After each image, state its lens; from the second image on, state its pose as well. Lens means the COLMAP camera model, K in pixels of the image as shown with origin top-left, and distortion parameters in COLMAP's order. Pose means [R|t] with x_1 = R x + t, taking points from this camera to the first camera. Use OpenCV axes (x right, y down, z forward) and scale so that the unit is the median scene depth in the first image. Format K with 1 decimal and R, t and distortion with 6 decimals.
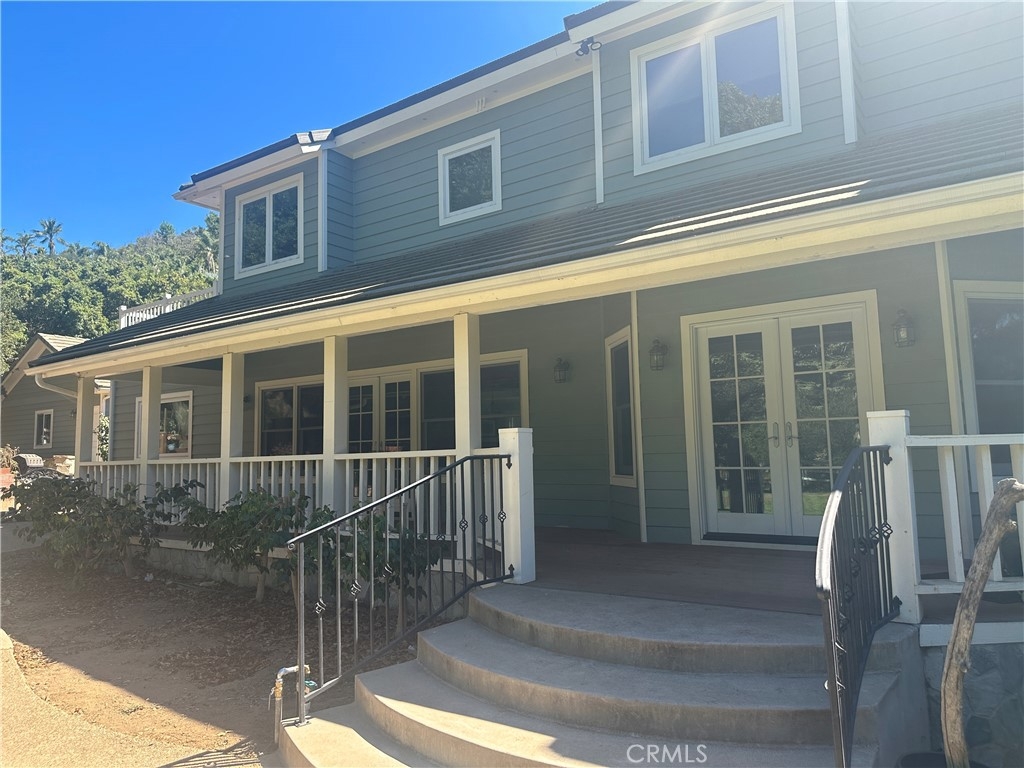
lens RADIAL K [[730.7, 0, 515.5], [0, 730.7, 382.1], [0, 0, 1]] dist [0.096575, -0.146093]
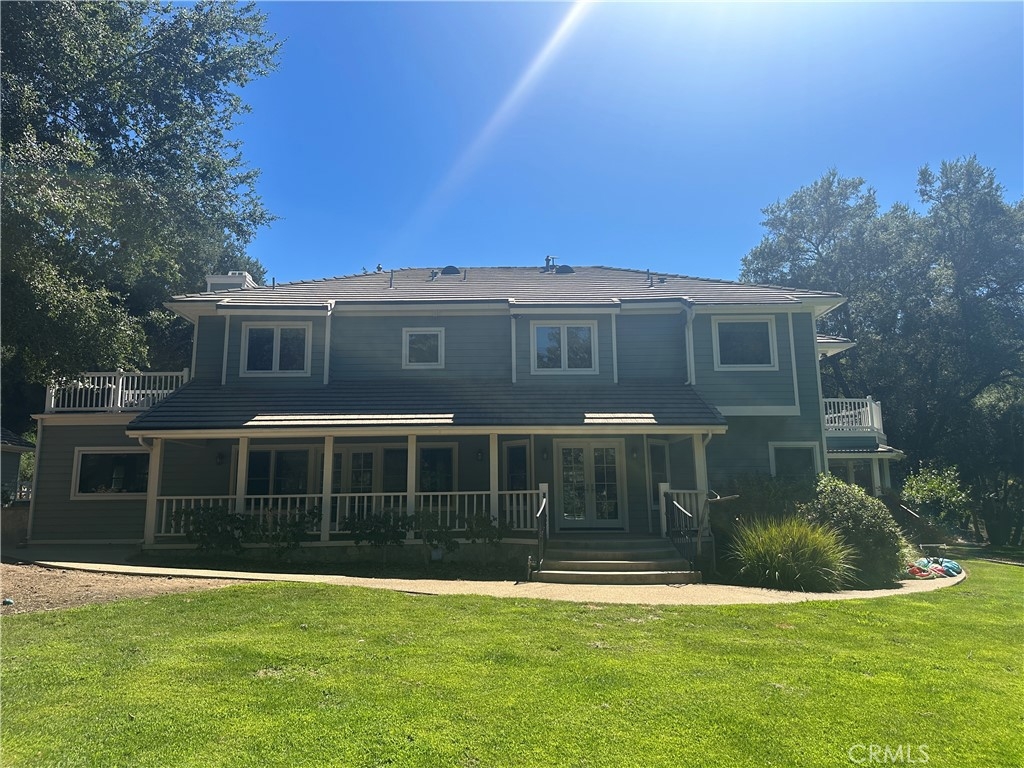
lens RADIAL K [[730.7, 0, 515.5], [0, 730.7, 382.1], [0, 0, 1]] dist [0.096575, -0.146093]
pose [[0.823610, 0.106842, 0.557002, -0.923282], [-0.067214, 0.993562, -0.091195, -0.034420], [-0.563160, 0.037671, 0.825489, -0.694960]]
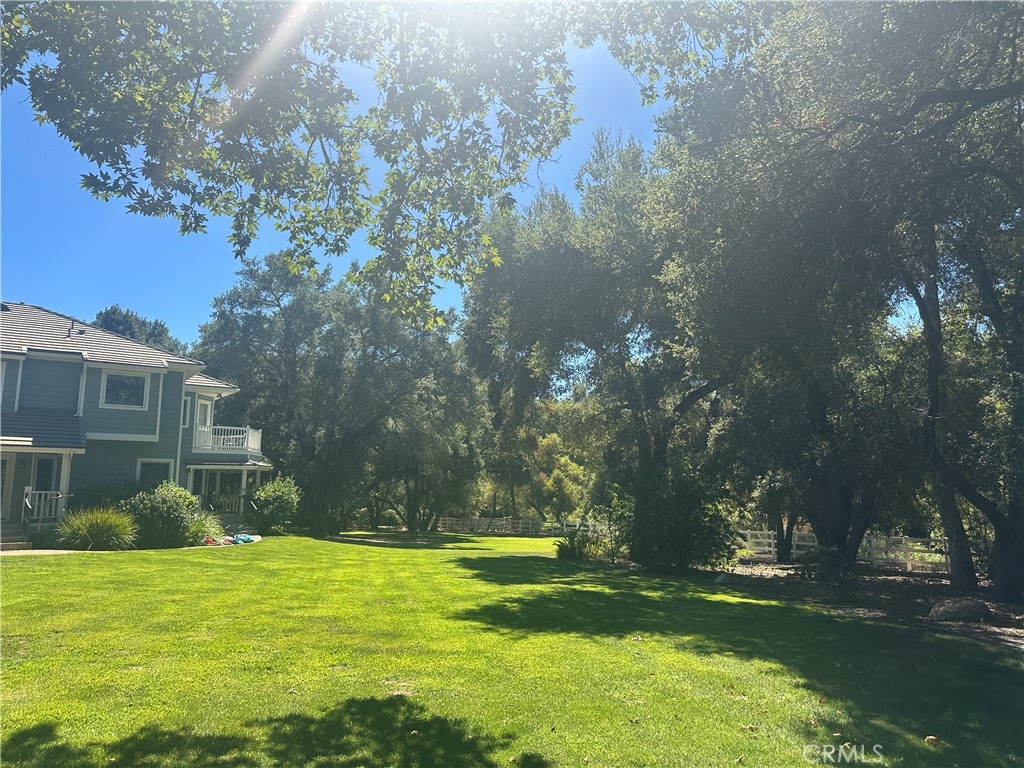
lens RADIAL K [[730.7, 0, 515.5], [0, 730.7, 382.1], [0, 0, 1]] dist [0.096575, -0.146093]
pose [[0.372699, 0.165980, 0.912987, -1.372949], [-0.099577, 0.985346, -0.138486, -0.137802], [-0.922594, -0.039299, 0.383765, -1.857292]]
